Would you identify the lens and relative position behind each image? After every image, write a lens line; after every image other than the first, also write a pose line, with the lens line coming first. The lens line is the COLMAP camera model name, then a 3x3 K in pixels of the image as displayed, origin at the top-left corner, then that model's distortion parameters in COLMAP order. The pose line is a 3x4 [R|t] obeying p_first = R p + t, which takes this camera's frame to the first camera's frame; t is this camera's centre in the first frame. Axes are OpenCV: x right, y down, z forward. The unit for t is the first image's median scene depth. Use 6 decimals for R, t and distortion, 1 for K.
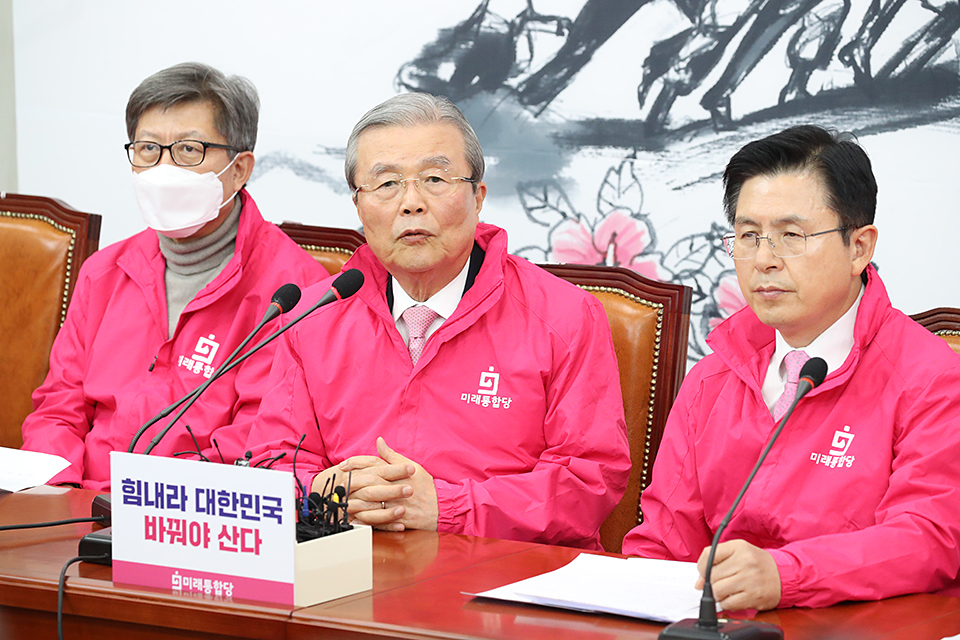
lens RADIAL K [[5703.2, 0, 479.8], [0, 5703.2, 319.6], [0, 0, 1]] dist [1.587507, -30.415808]
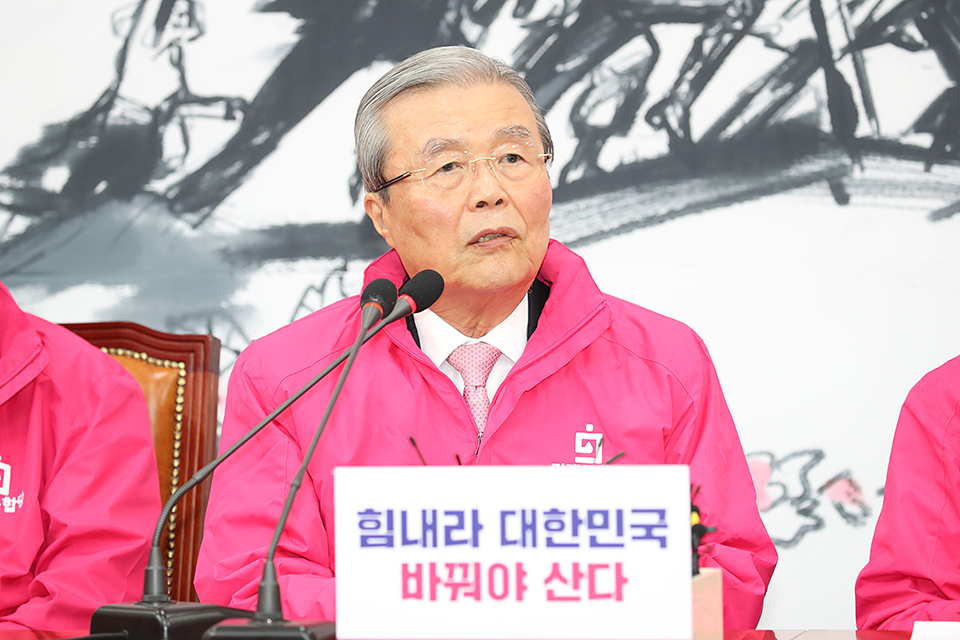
lens RADIAL K [[4705.1, 0, 480.6], [0, 4705.1, 320.6], [0, 0, 1]] dist [0.525109, -0.329593]
pose [[0.913373, -0.008877, 0.407028, -0.222260], [0.066916, 0.989439, -0.128581, 0.063496], [-0.401588, 0.144679, 0.904320, 0.428991]]
